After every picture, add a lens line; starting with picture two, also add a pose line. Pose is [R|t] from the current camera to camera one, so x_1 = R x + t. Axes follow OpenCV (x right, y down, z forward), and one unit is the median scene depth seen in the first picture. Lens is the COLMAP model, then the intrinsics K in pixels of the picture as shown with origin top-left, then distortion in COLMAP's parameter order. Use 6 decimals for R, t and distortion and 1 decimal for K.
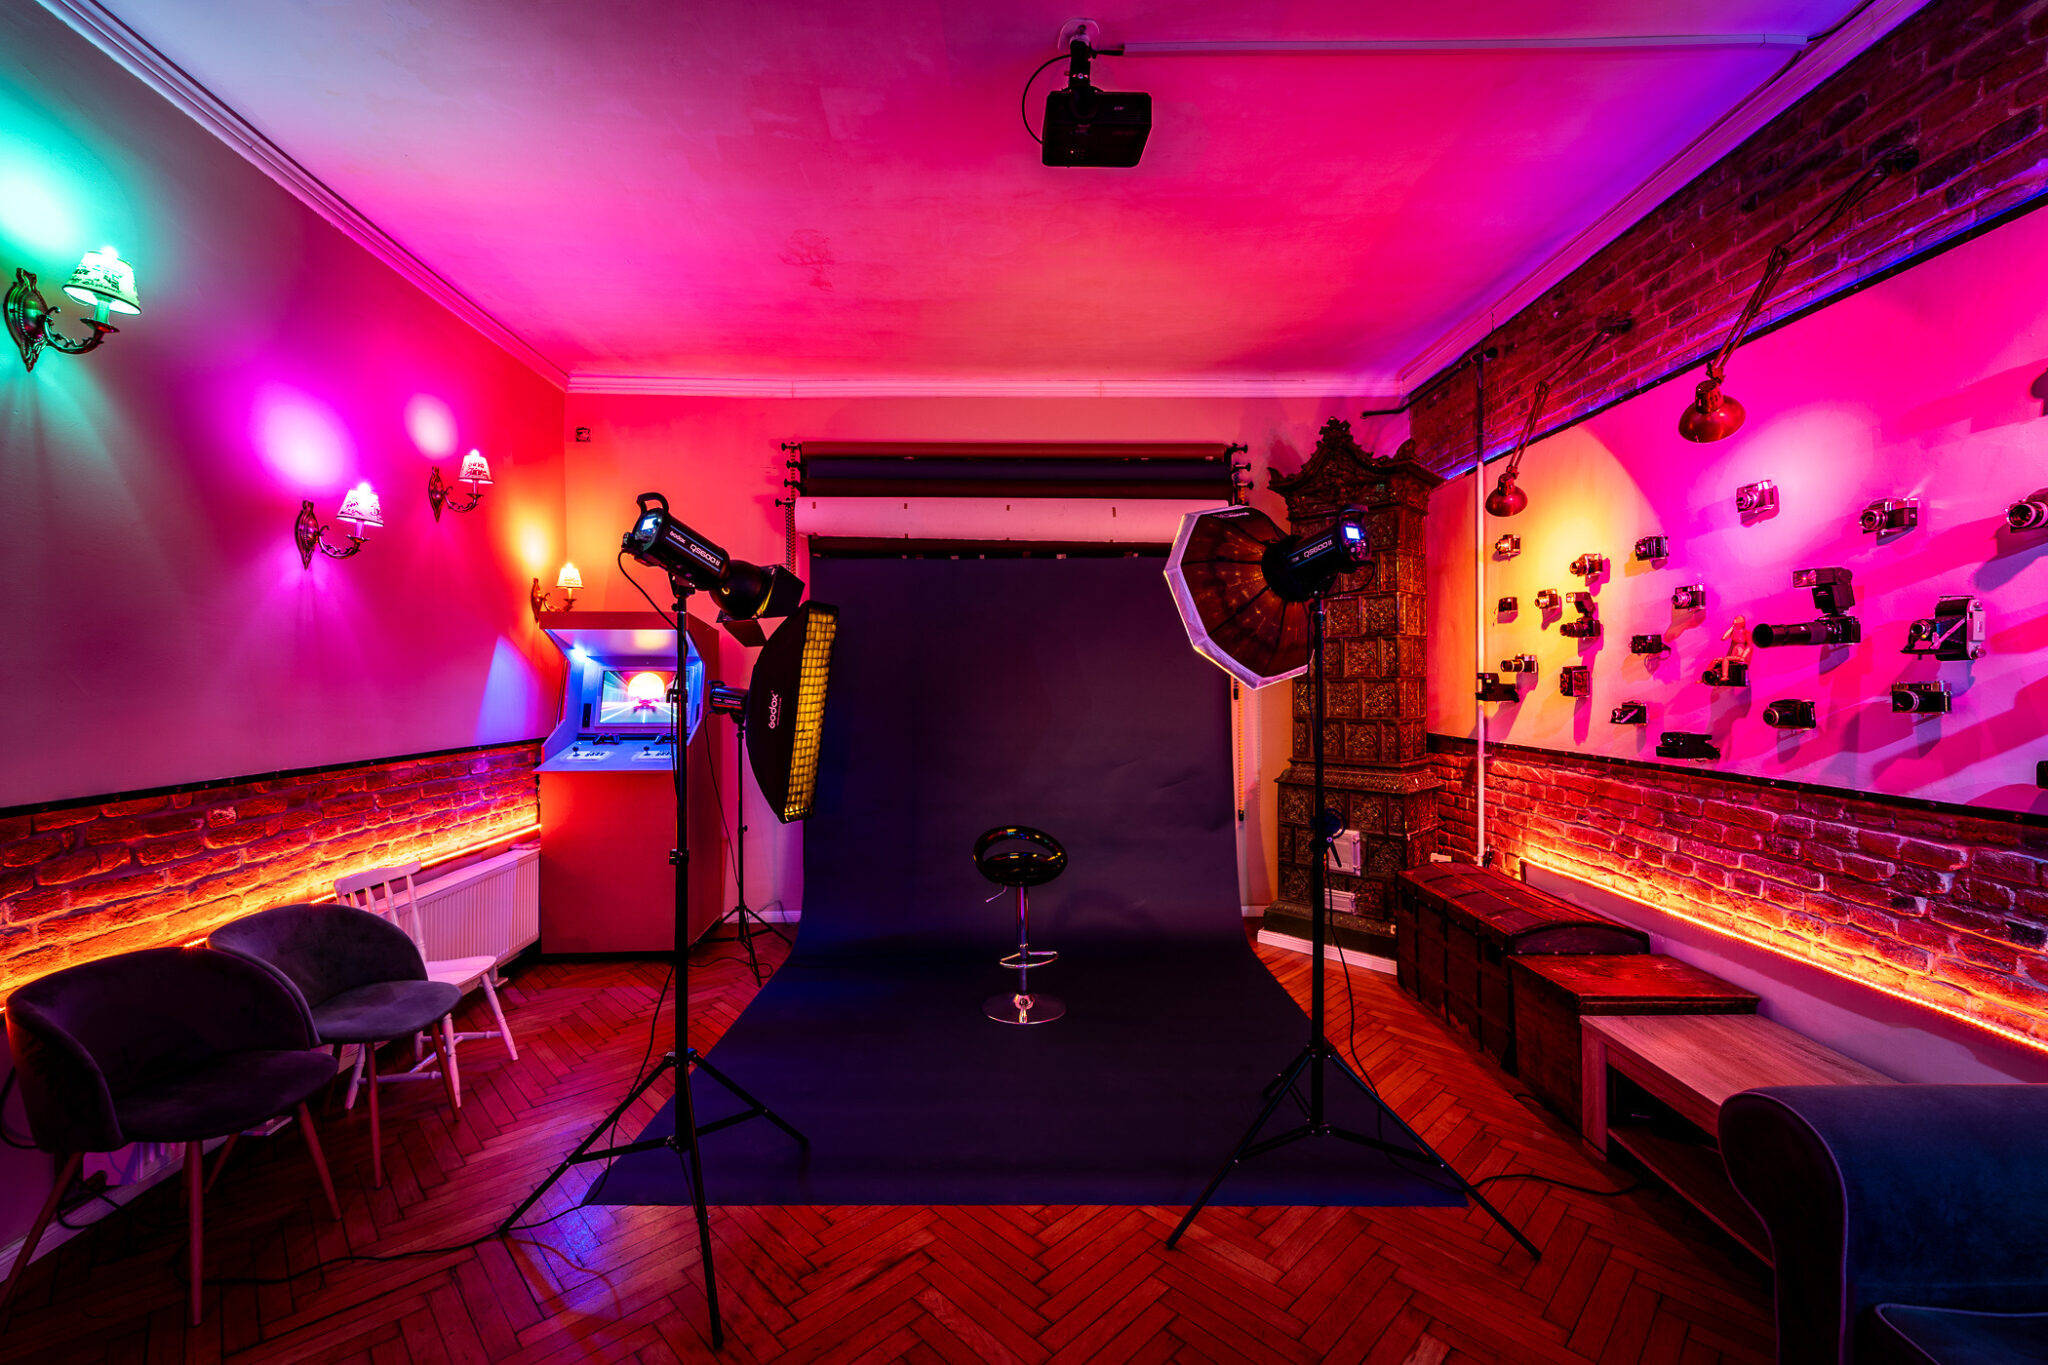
lens RADIAL K [[834.0, 0, 1011.7], [0, 834.0, 688.5], [0, 0, 1]] dist [0.004332, -0.002679]
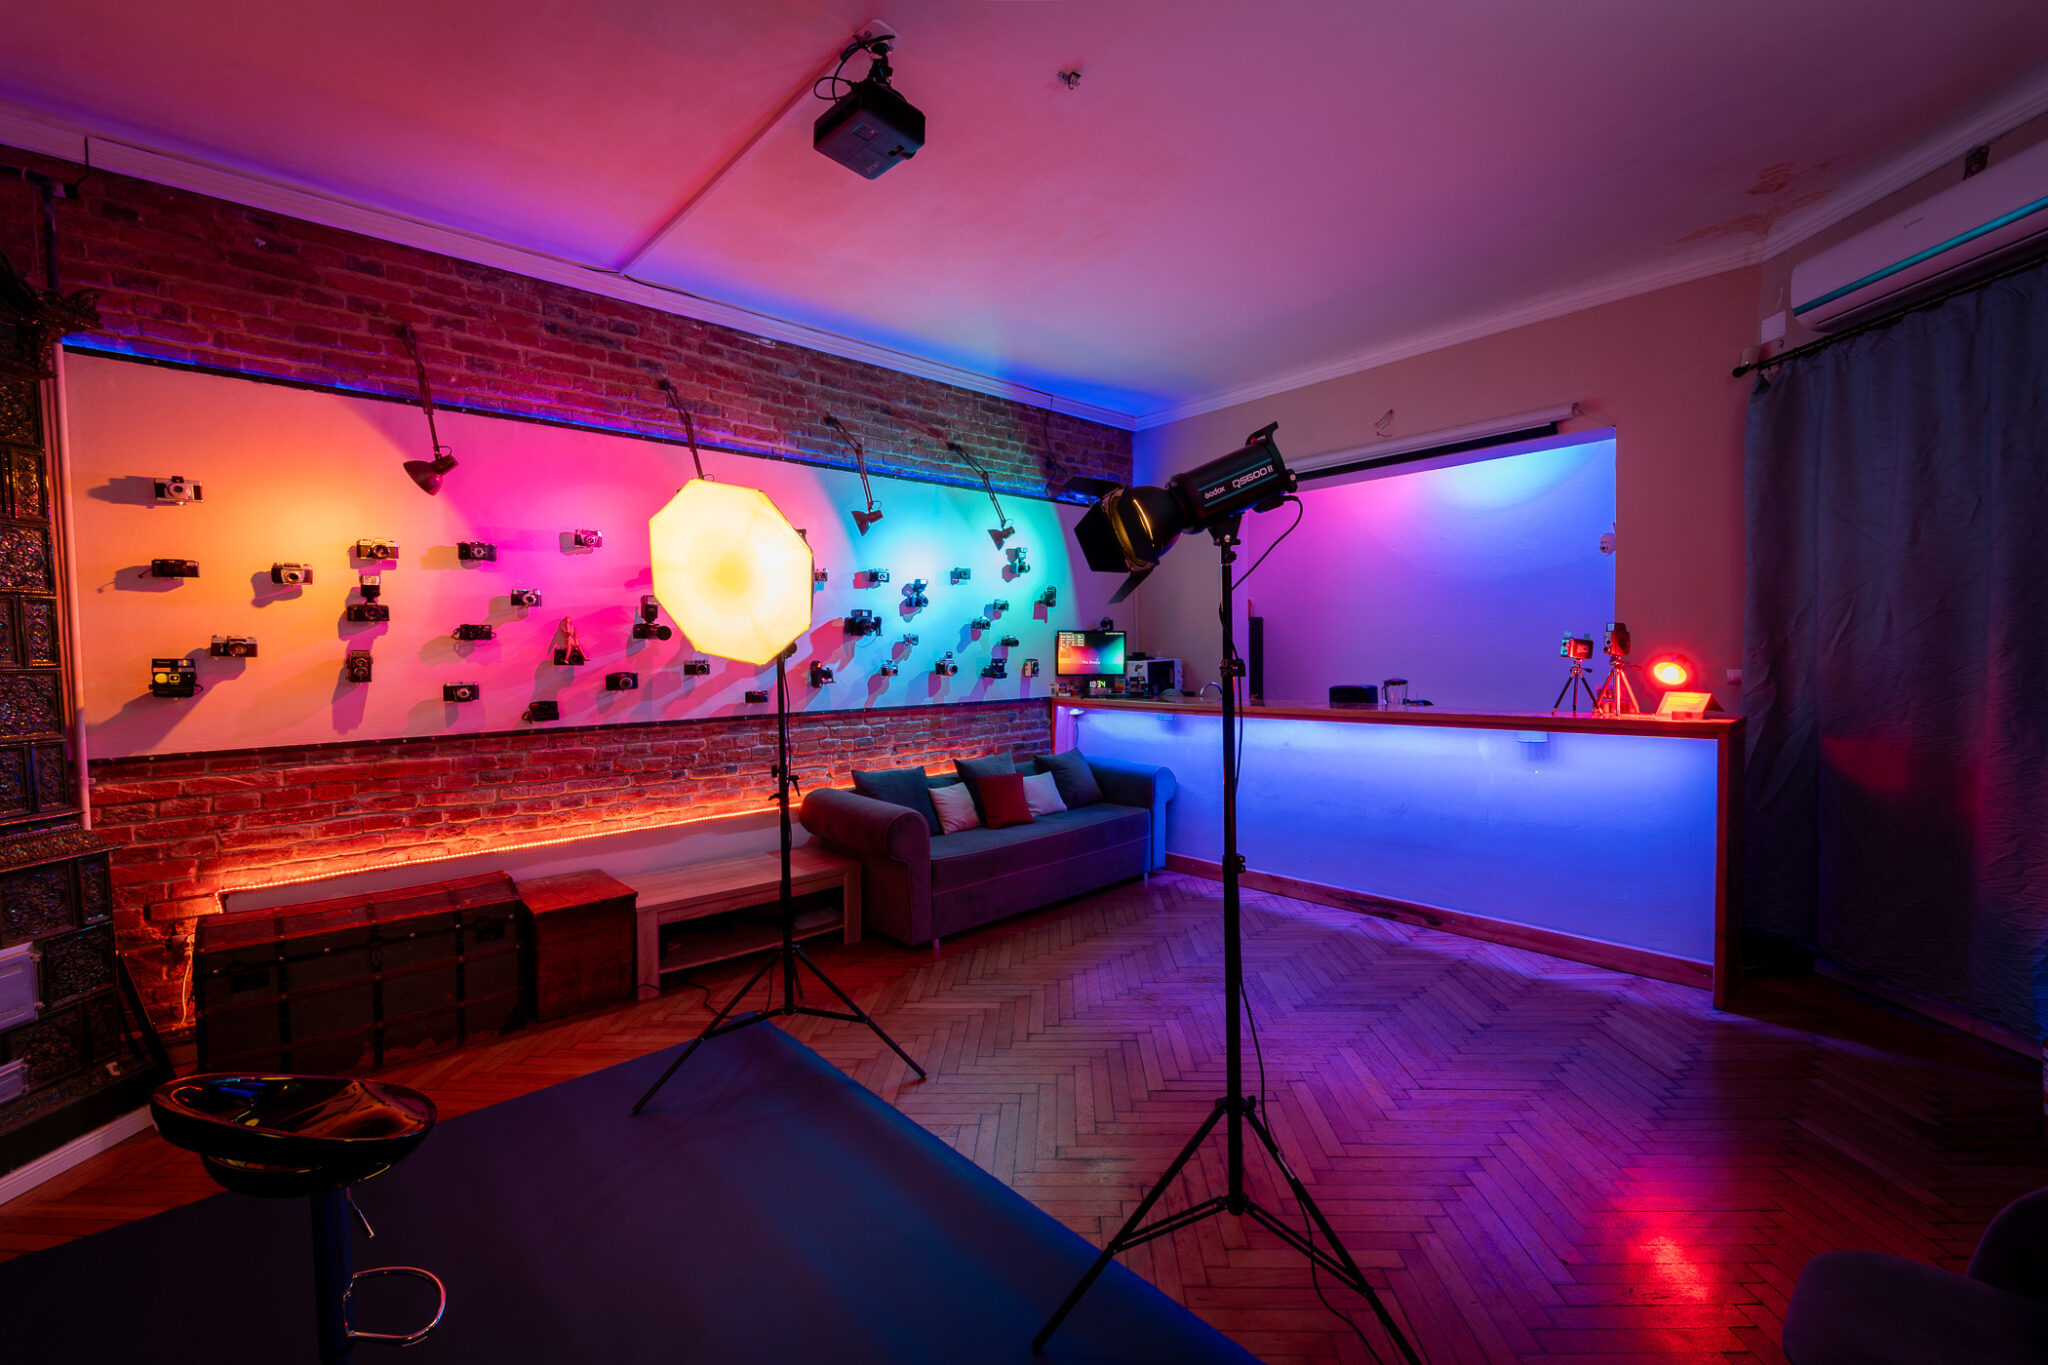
lens RADIAL K [[823.2, 0, 1027.9], [0, 823.2, 684.7], [0, 0, 1]] dist [0.003994, -0.002238]
pose [[-0.688588, -0.016304, 0.724969, -0.615626], [0.025378, 0.998593, 0.046562, -0.013827], [-0.724708, 0.050460, -0.687206, 1.225817]]
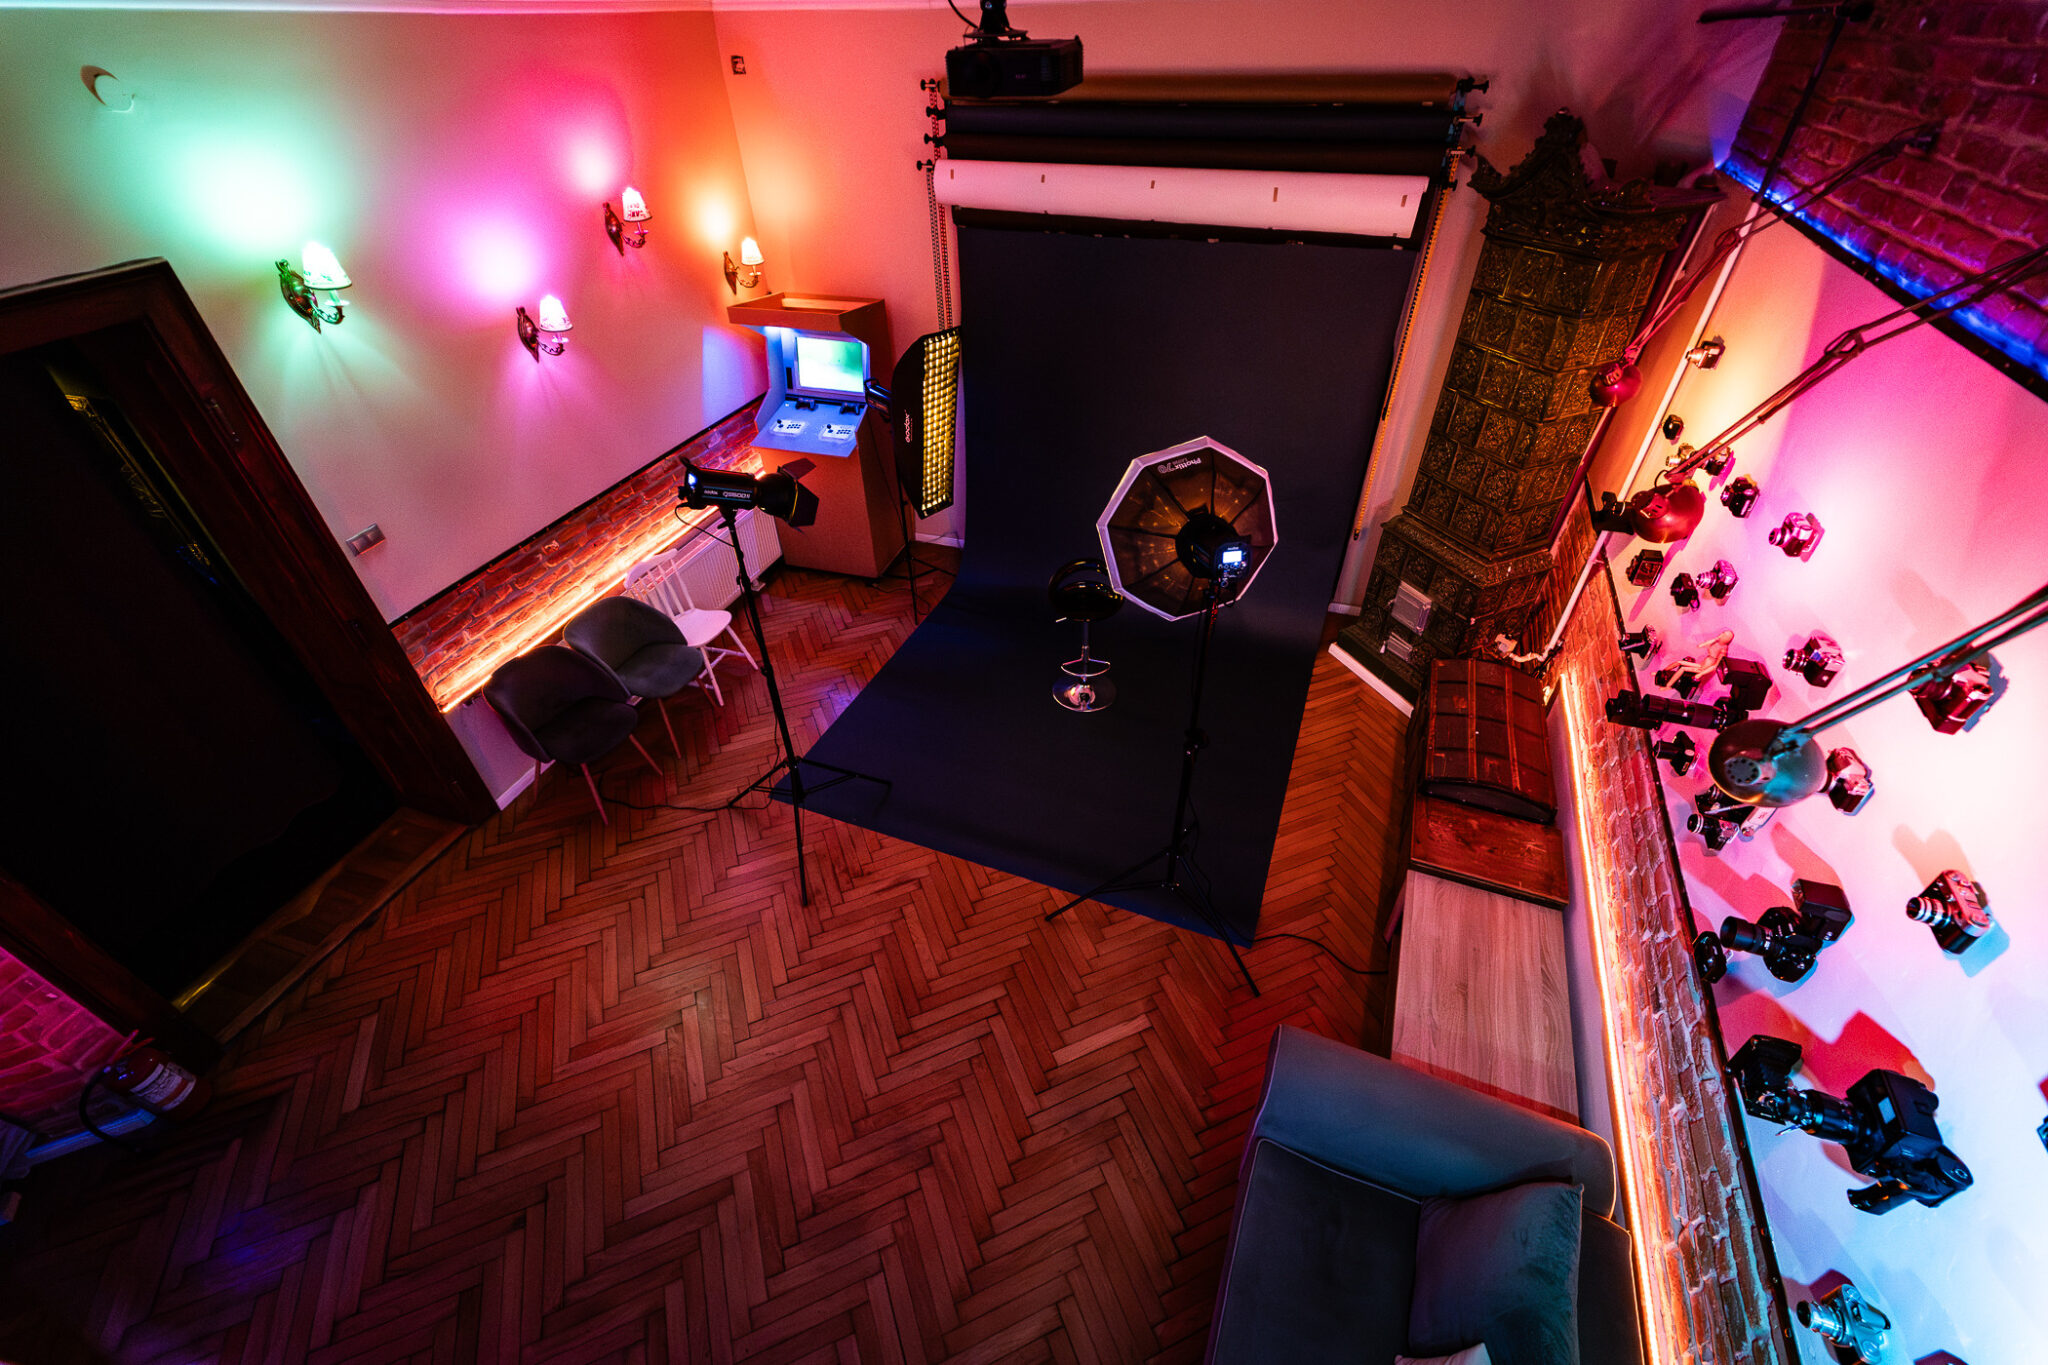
lens RADIAL K [[823.2, 0, 1027.9], [0, 823.2, 684.7], [0, 0, 1]] dist [0.003994, -0.002238]
pose [[0.929902, 0.220831, -0.294137, 0.379178], [0.010698, 0.783125, 0.621772, -0.533588], [0.367653, -0.581334, 0.725867, 0.023554]]
